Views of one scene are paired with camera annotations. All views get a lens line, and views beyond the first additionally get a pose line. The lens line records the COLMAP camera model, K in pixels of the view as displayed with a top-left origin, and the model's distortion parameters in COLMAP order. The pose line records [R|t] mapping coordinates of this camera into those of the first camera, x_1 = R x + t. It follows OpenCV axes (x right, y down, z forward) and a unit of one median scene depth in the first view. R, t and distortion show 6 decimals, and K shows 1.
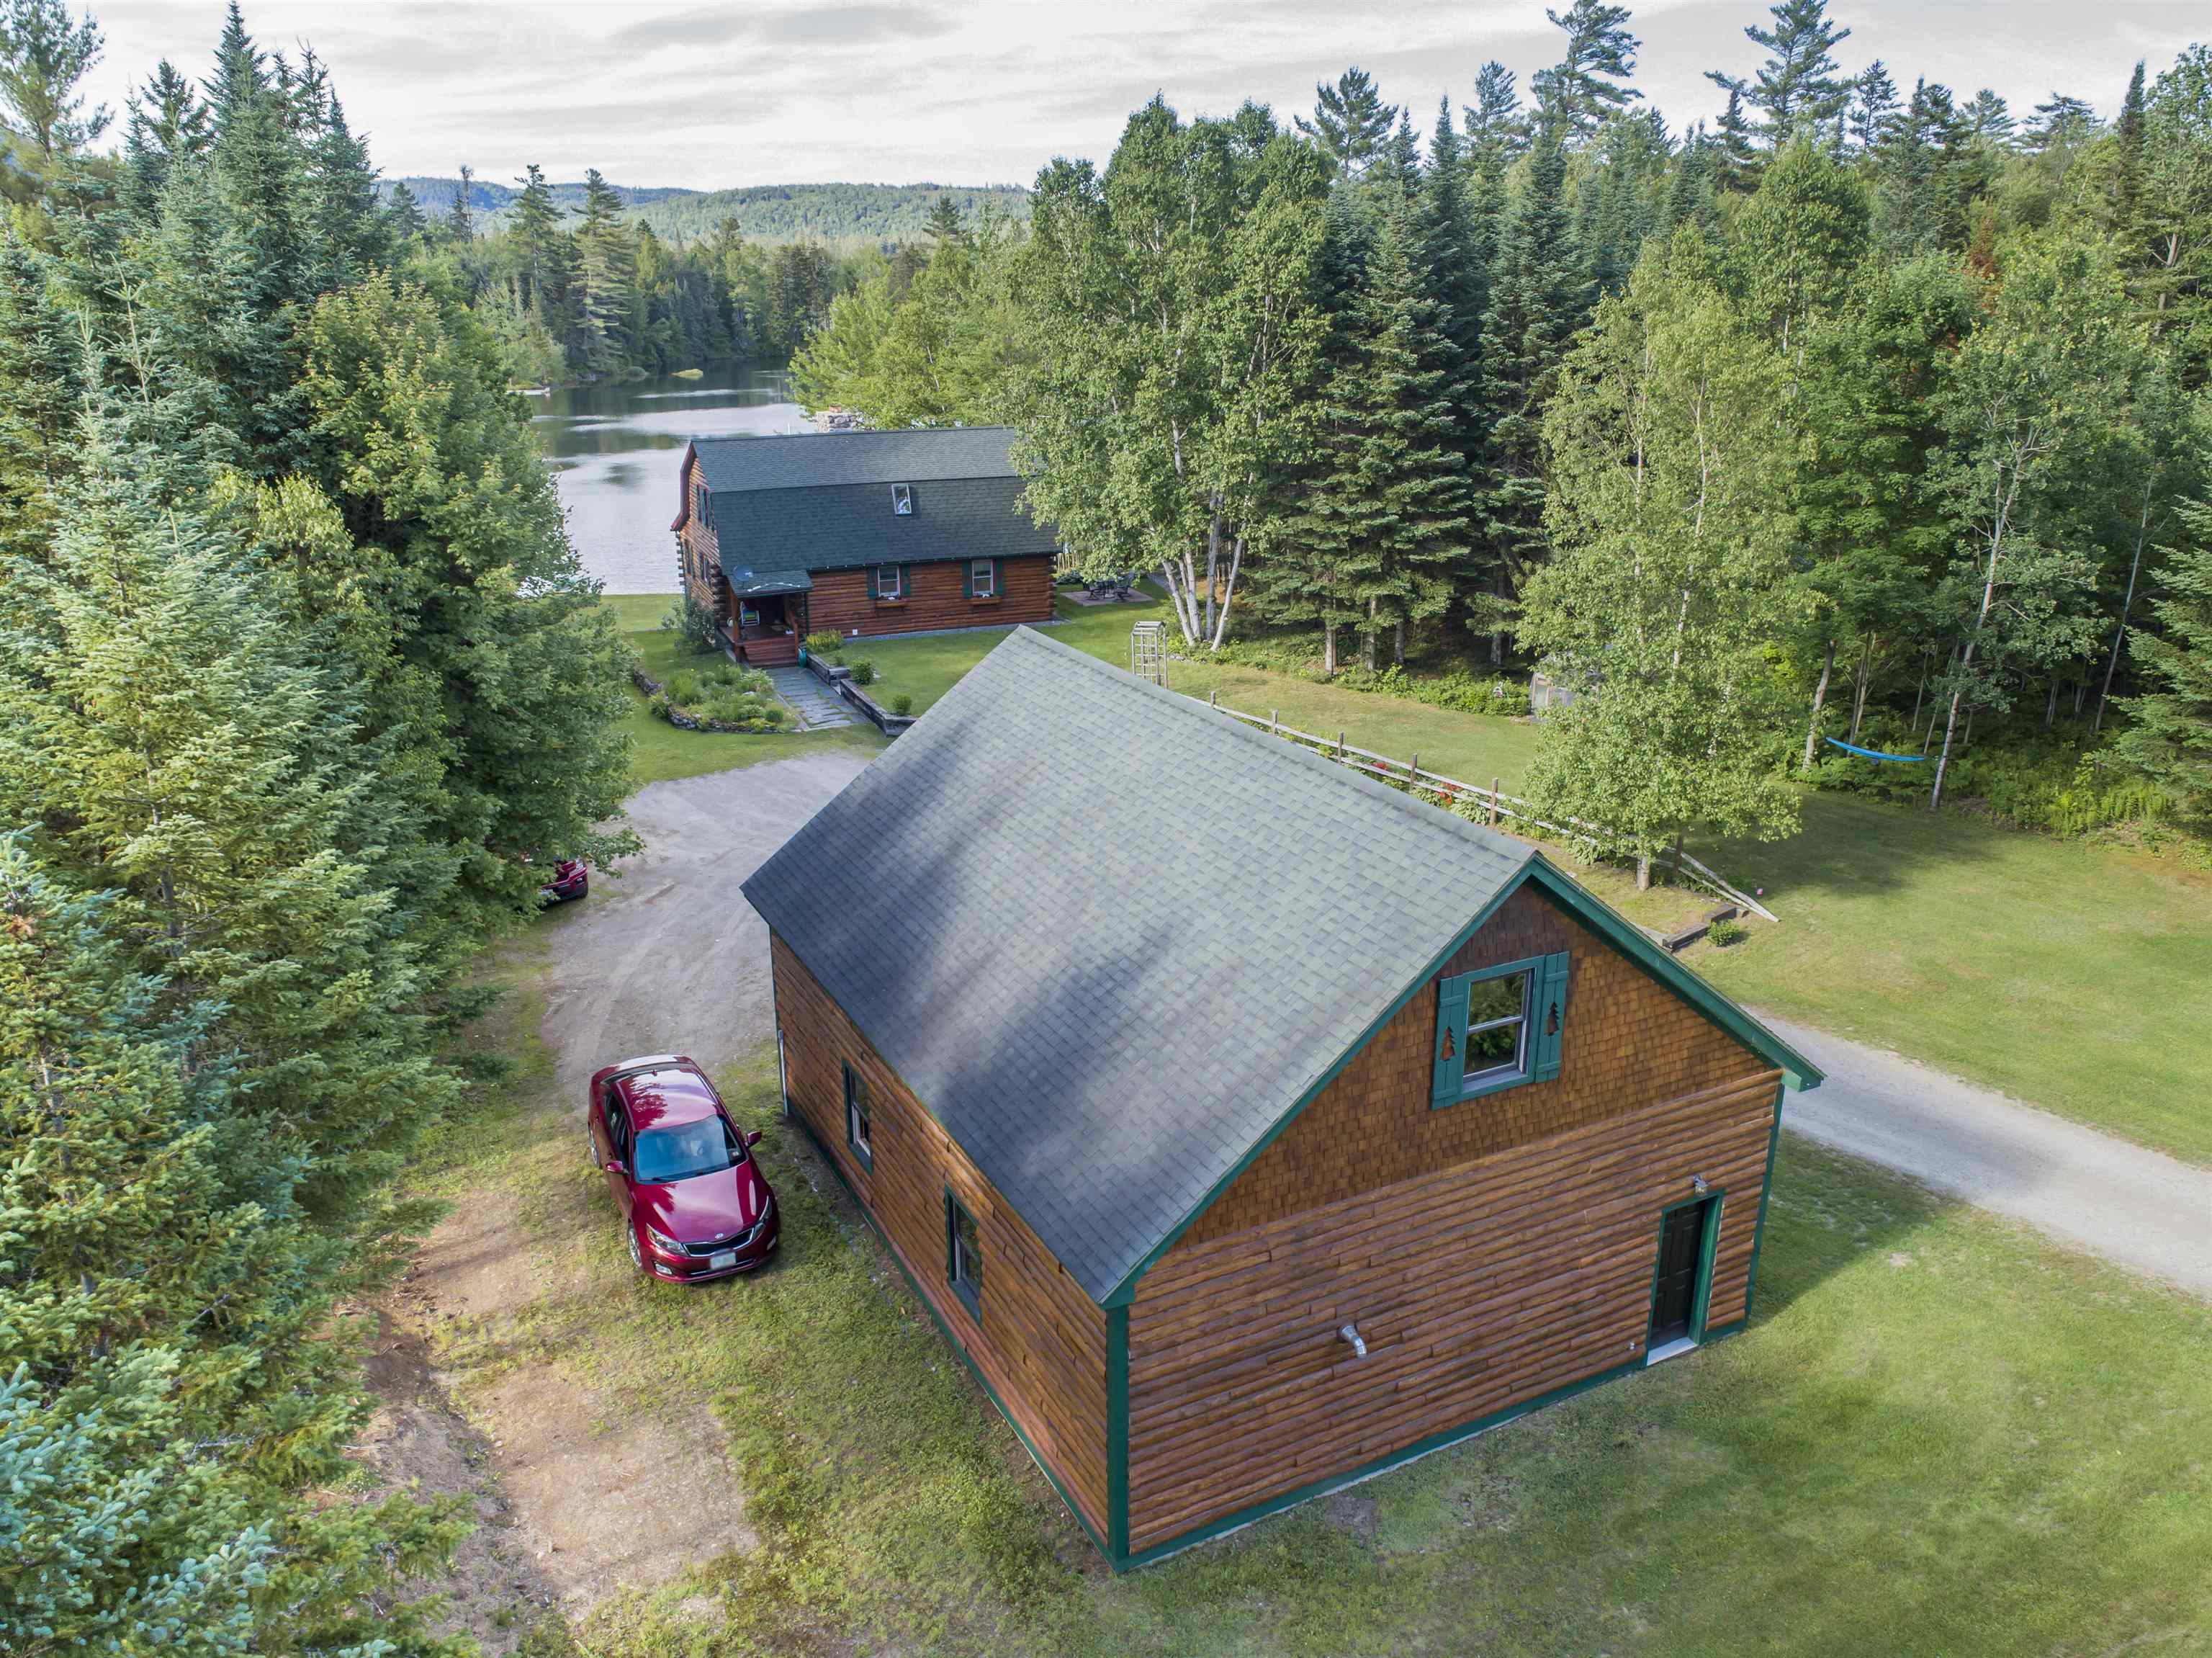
lens RADIAL K [[1625.2, 0, 1106.0], [0, 1625.2, 829.0], [0, 0, 1]] dist [-0.022491, 0.005697]
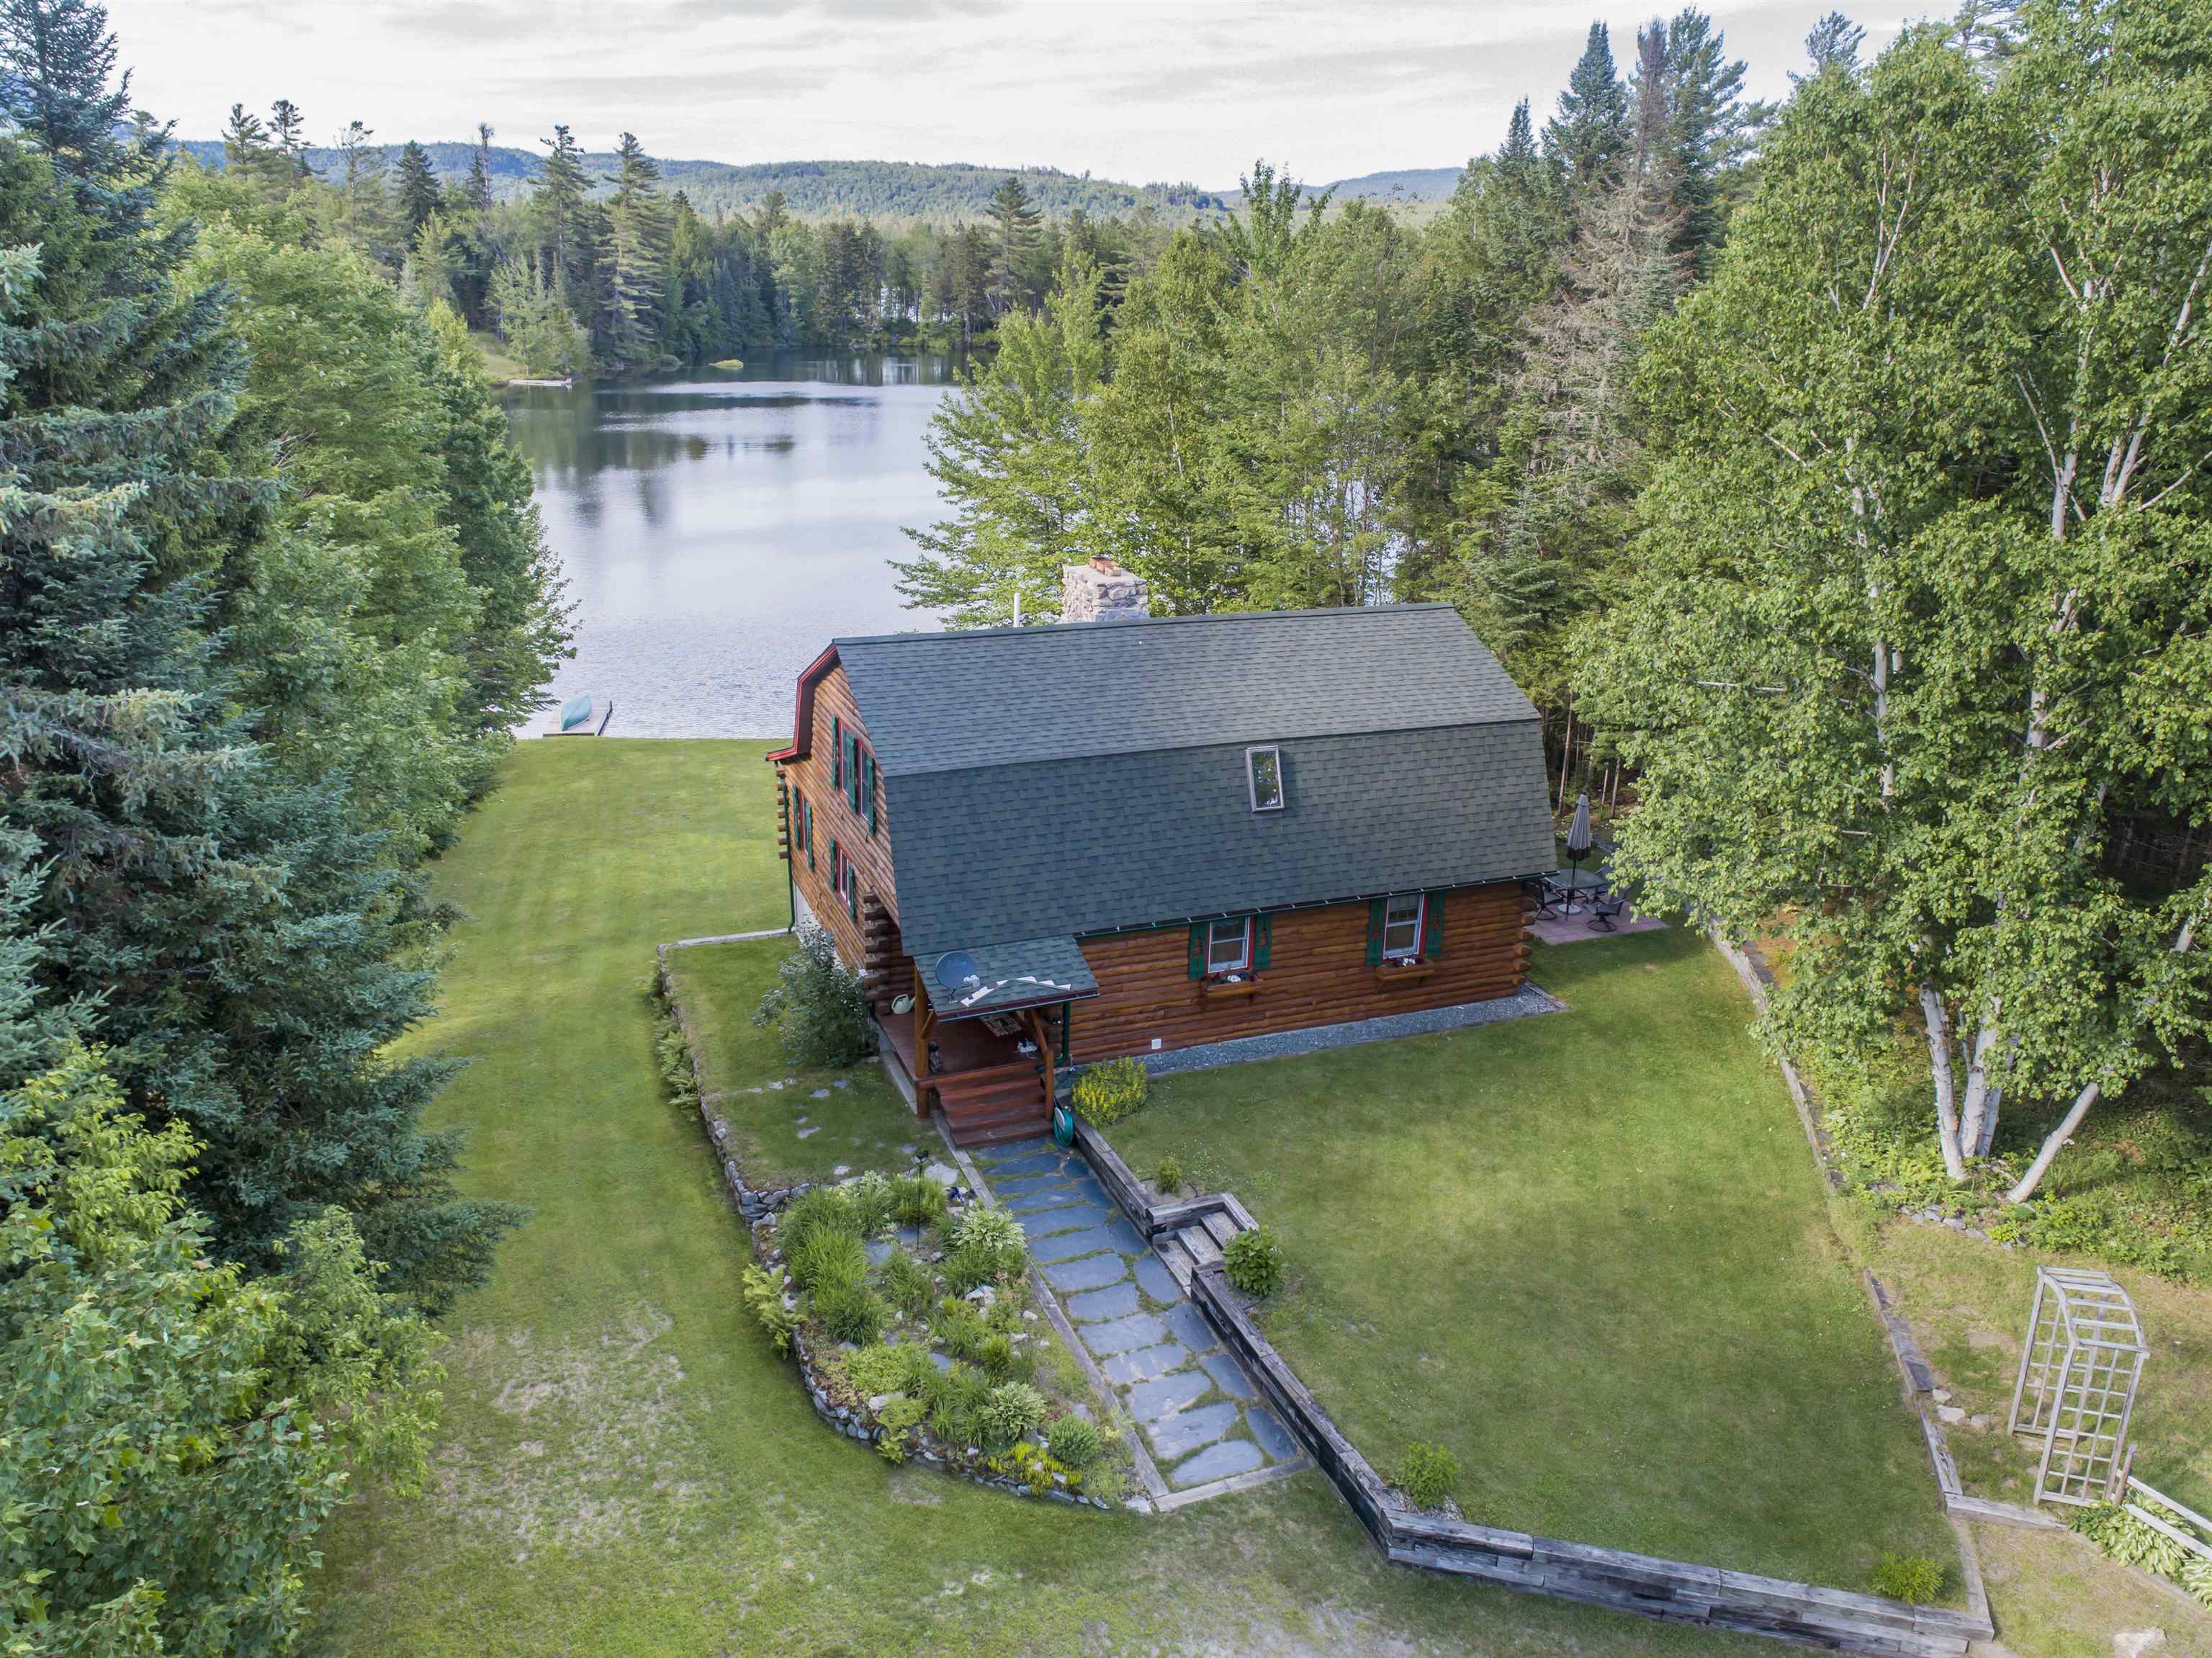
lens RADIAL K [[1625.2, 0, 1106.0], [0, 1625.2, 829.0], [0, 0, 1]] dist [-0.022491, 0.005697]
pose [[0.999462, 0.032092, -0.006728, -0.214716], [-0.032038, 0.999455, 0.007953, -0.241327], [0.006979, -0.007733, 0.999946, 0.653115]]
